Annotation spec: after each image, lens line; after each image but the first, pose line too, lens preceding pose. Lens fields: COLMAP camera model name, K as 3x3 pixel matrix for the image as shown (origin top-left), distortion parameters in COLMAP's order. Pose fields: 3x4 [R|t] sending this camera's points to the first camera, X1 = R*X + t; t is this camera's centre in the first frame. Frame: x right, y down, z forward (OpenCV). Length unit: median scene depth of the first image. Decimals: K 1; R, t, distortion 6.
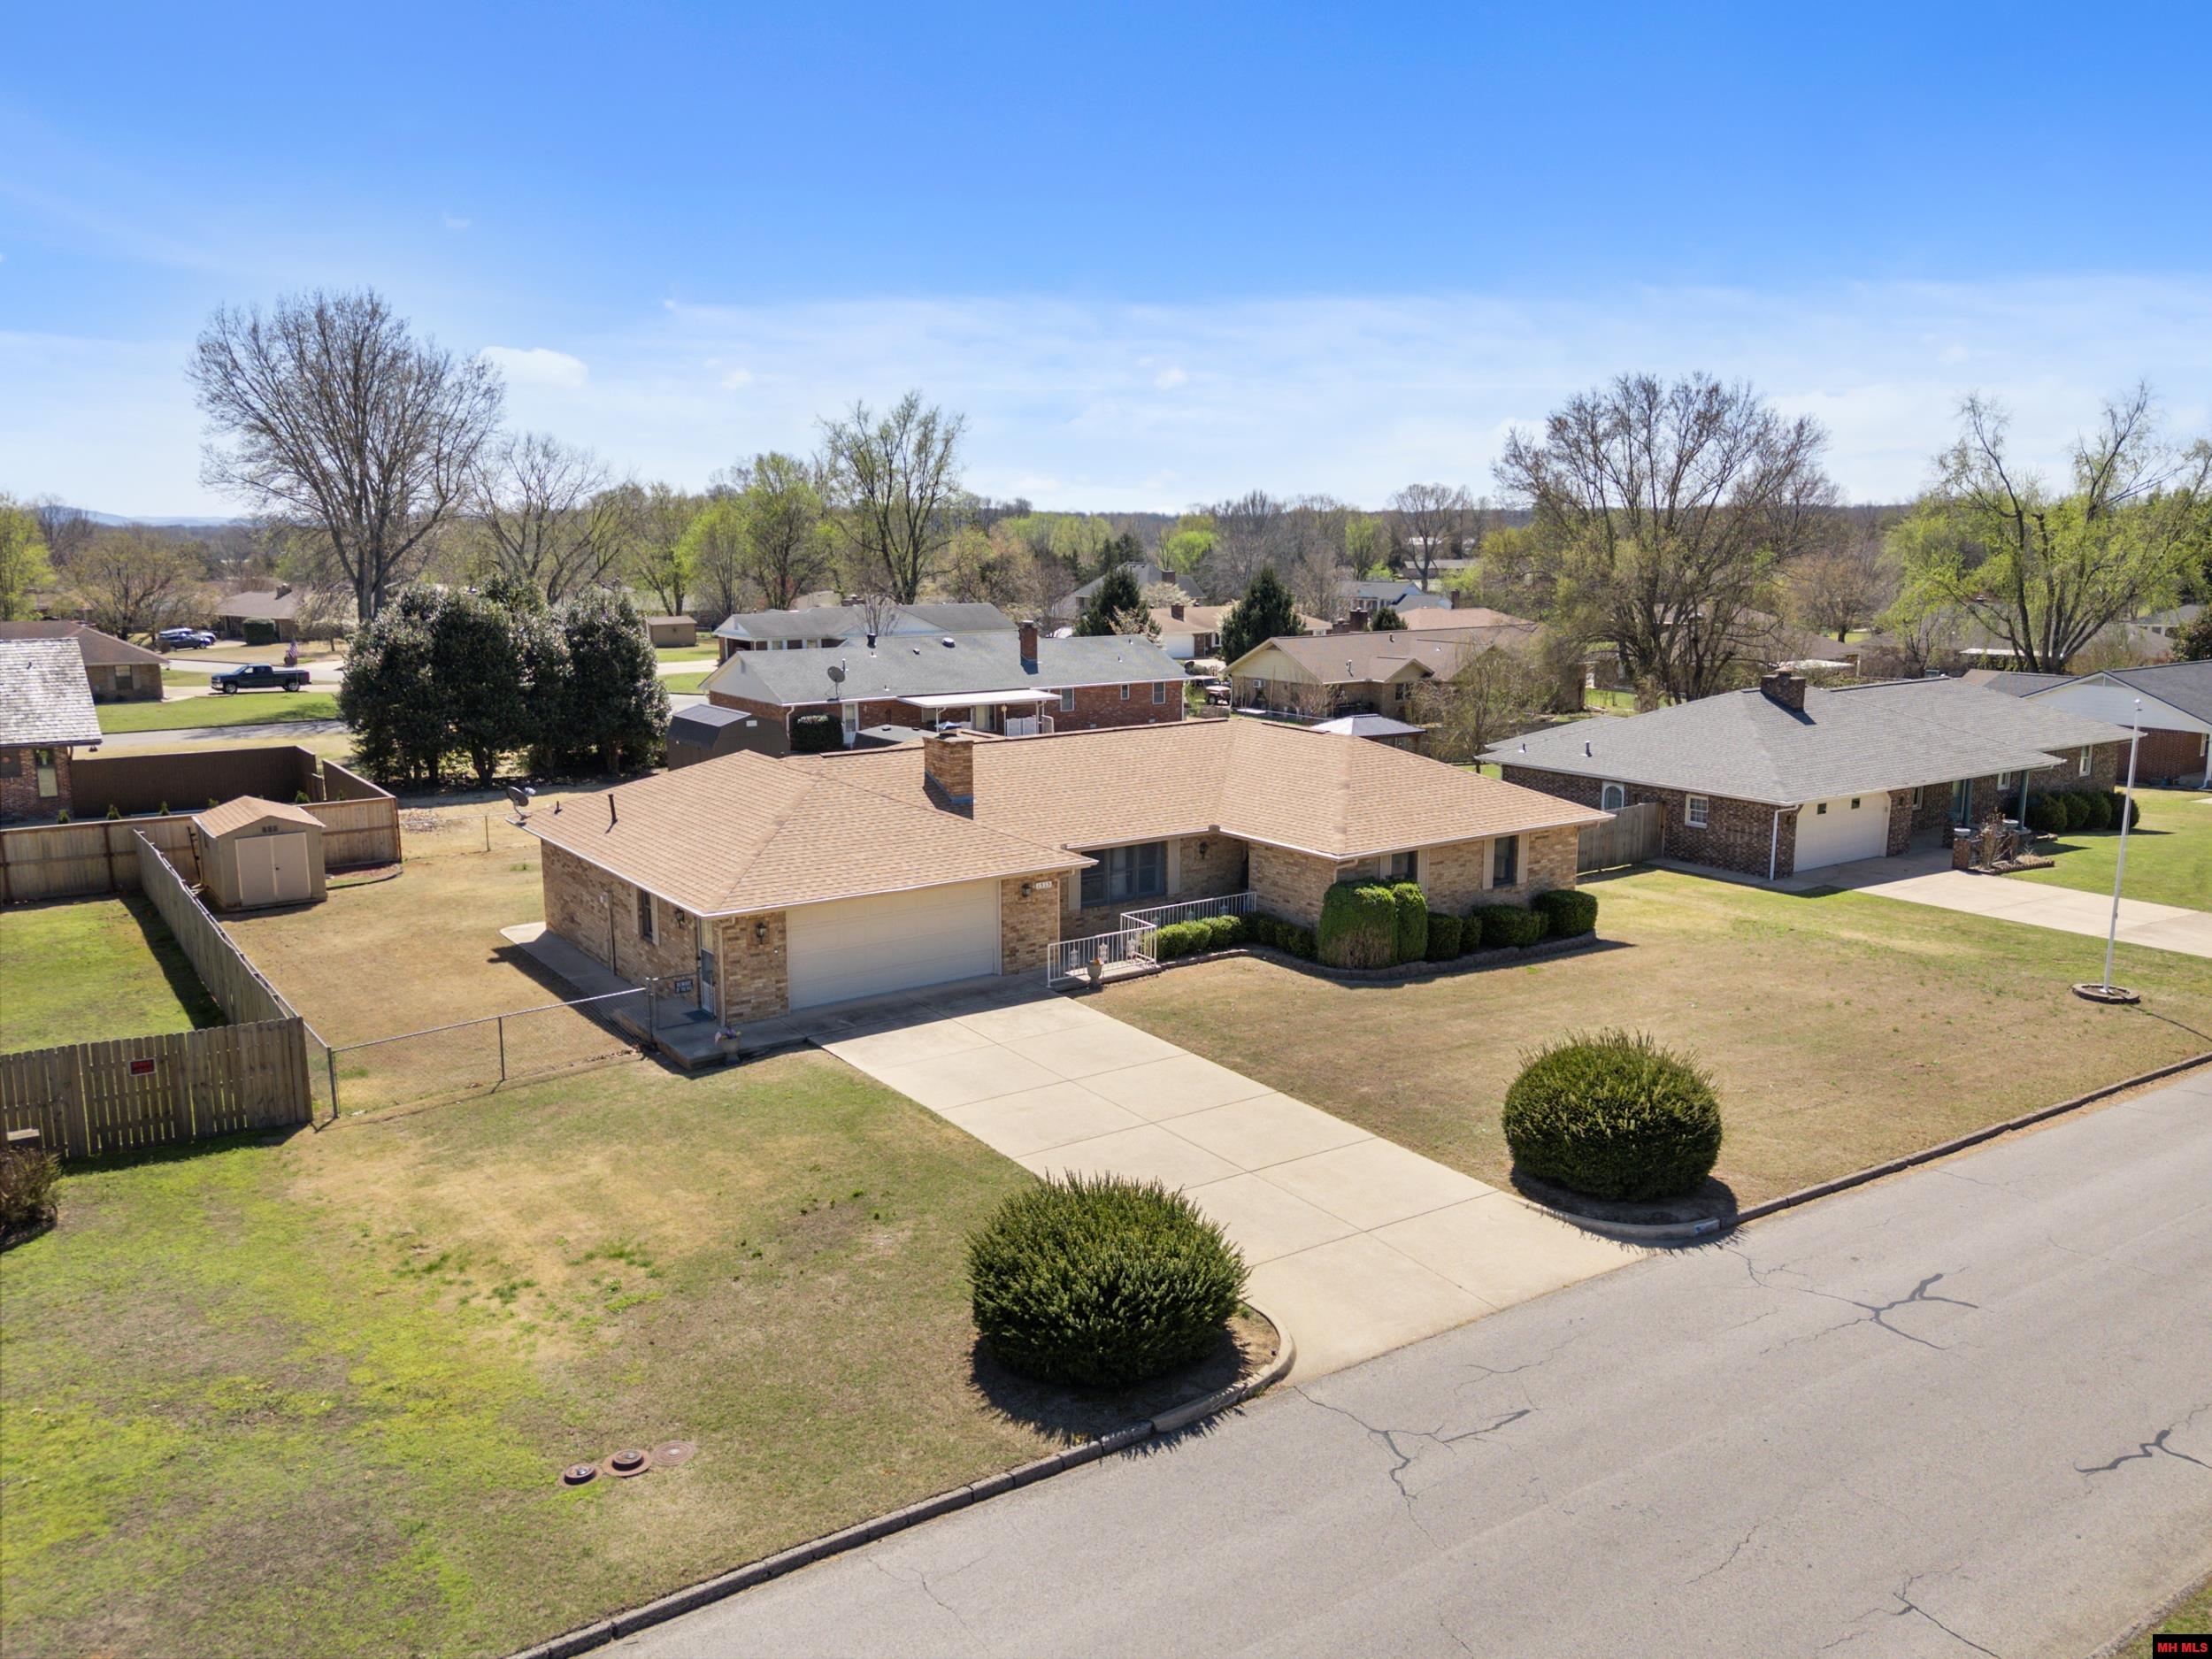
lens RADIAL K [[1620.7, 0, 1115.7], [0, 1620.7, 824.9], [0, 0, 1]] dist [0.074924, -0.067085]
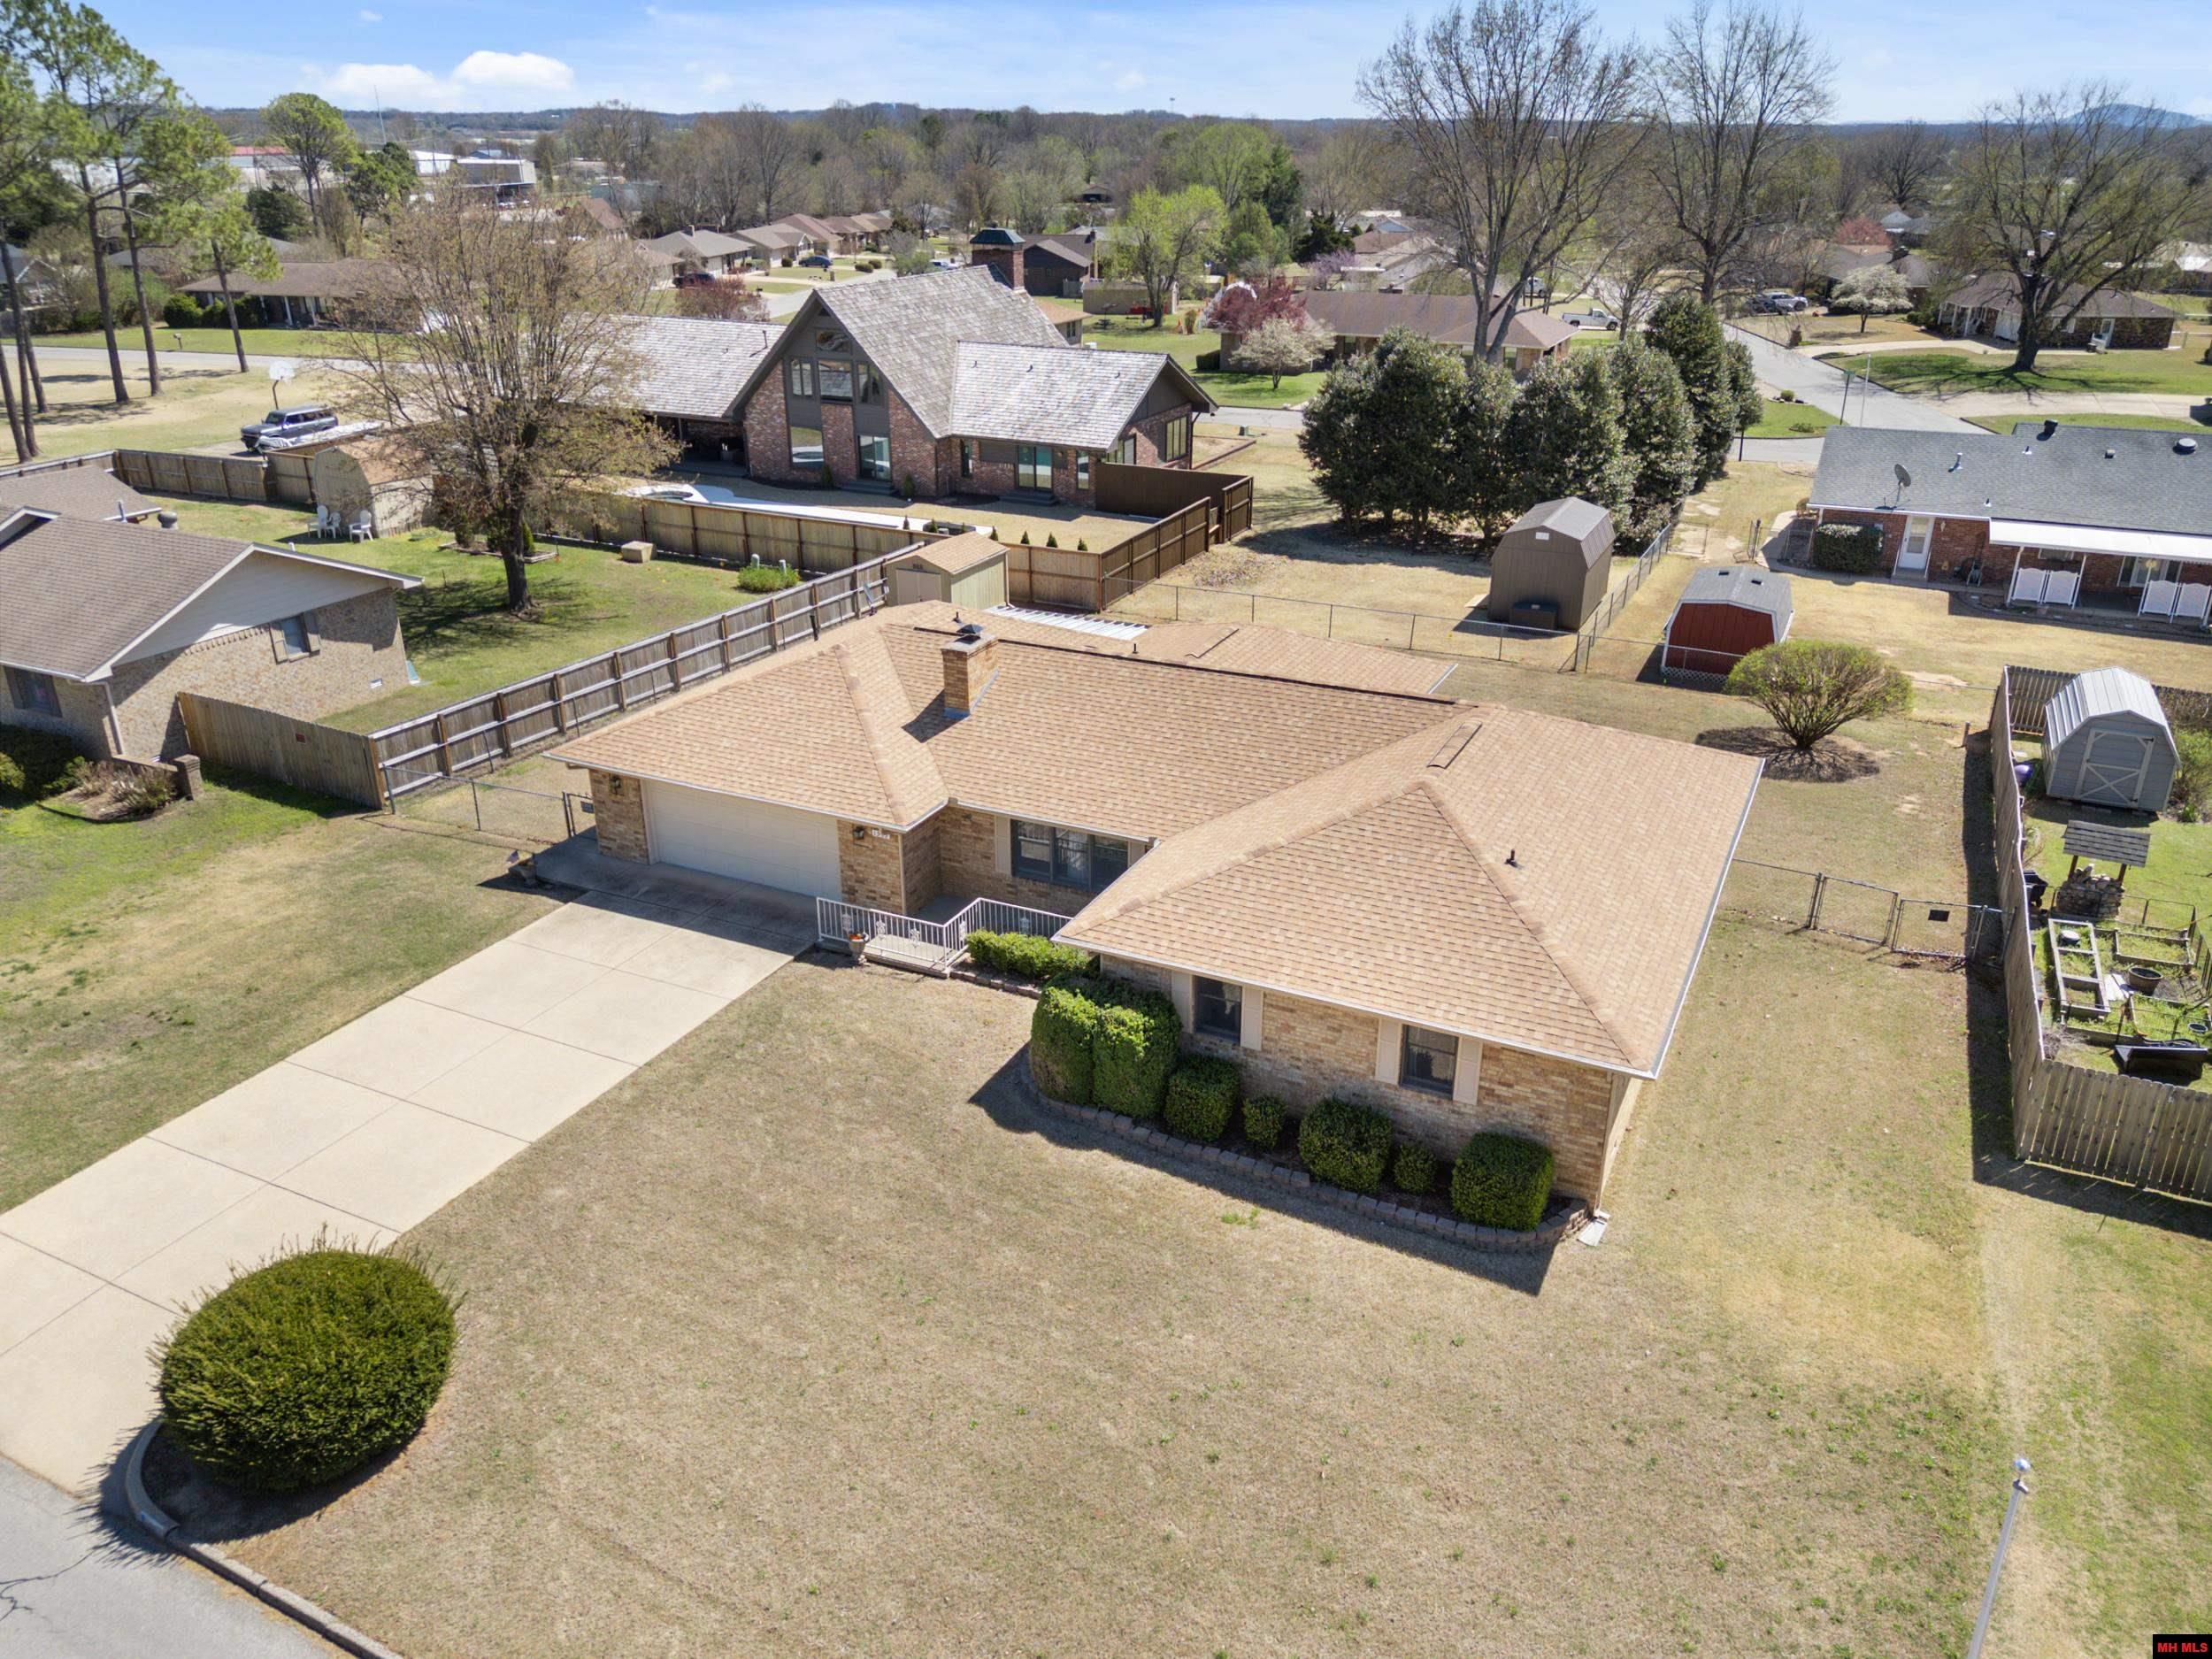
lens RADIAL K [[1620.7, 0, 1115.7], [0, 1620.7, 824.9], [0, 0, 1]] dist [0.074924, -0.067085]
pose [[0.478175, 0.344021, -0.808083, 0.982085], [-0.158350, 0.938783, 0.305961, -0.348358], [0.863872, -0.018343, 0.503378, 0.880942]]
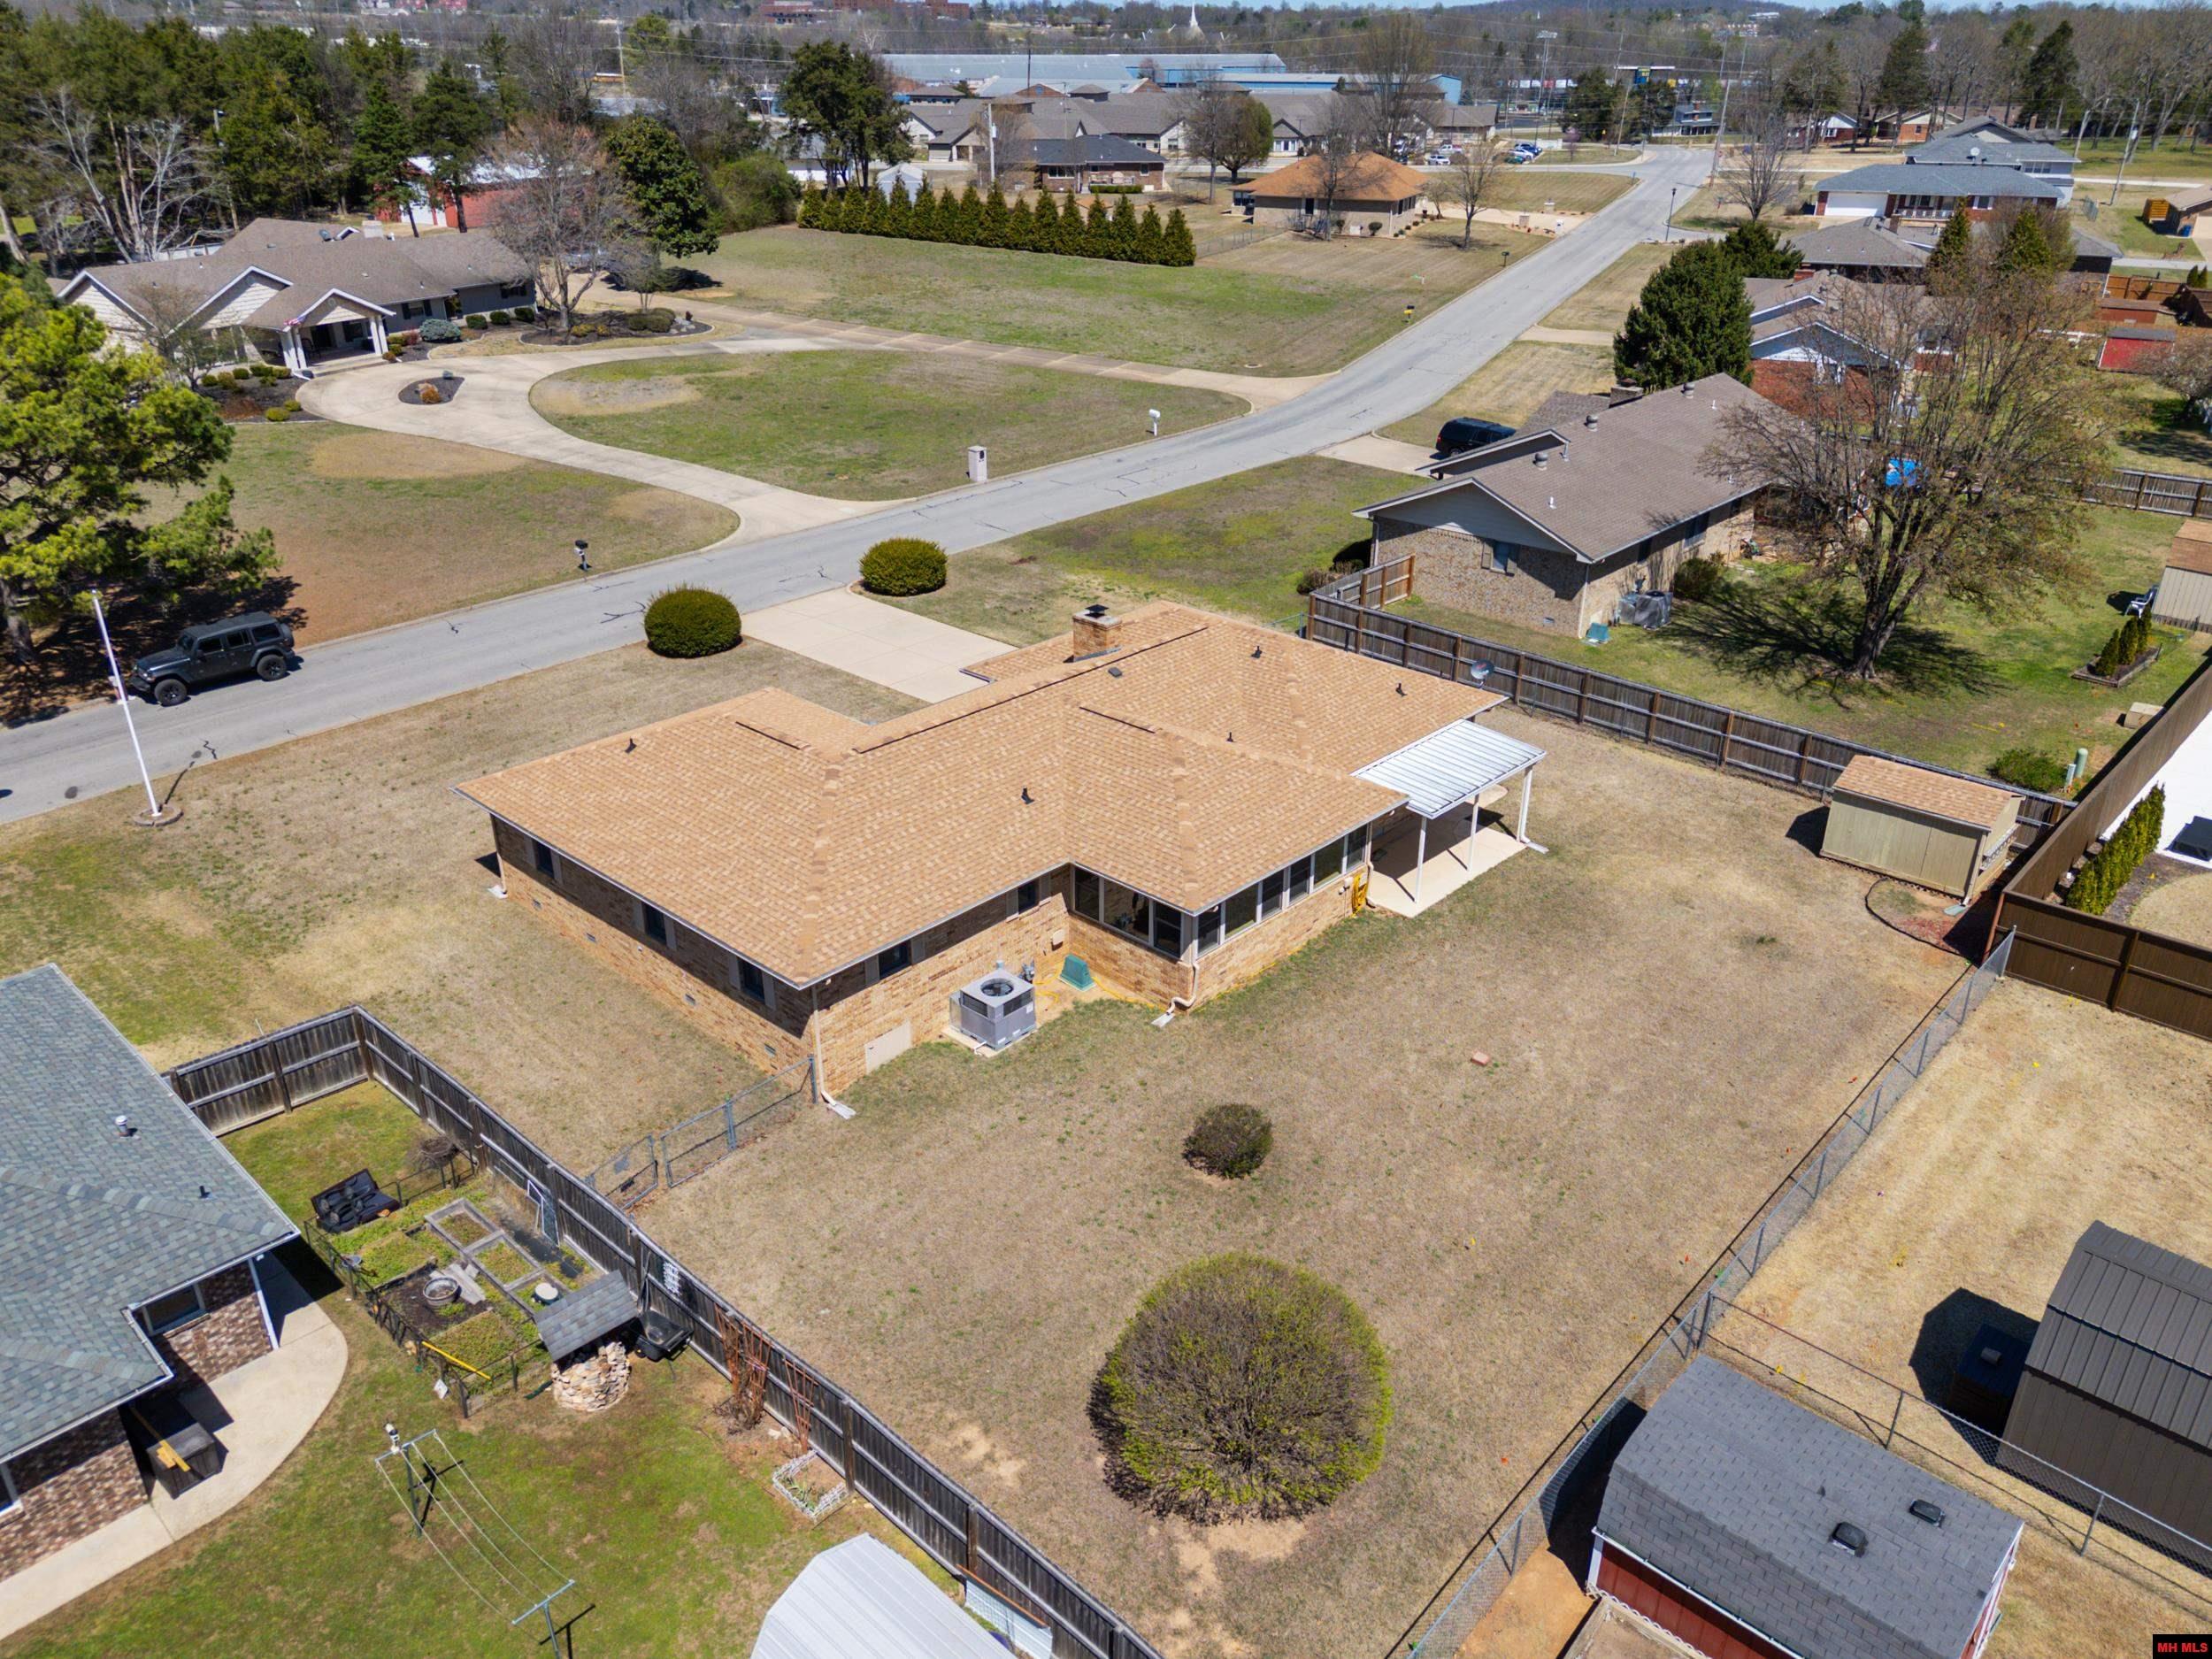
lens RADIAL K [[1620.7, 0, 1115.7], [0, 1620.7, 824.9], [0, 0, 1]] dist [0.074924, -0.067085]
pose [[-0.979754, 0.082588, -0.182379, 0.155063], [-0.040576, 0.810136, 0.584837, -0.875865], [0.196052, 0.580396, -0.790382, 2.867236]]
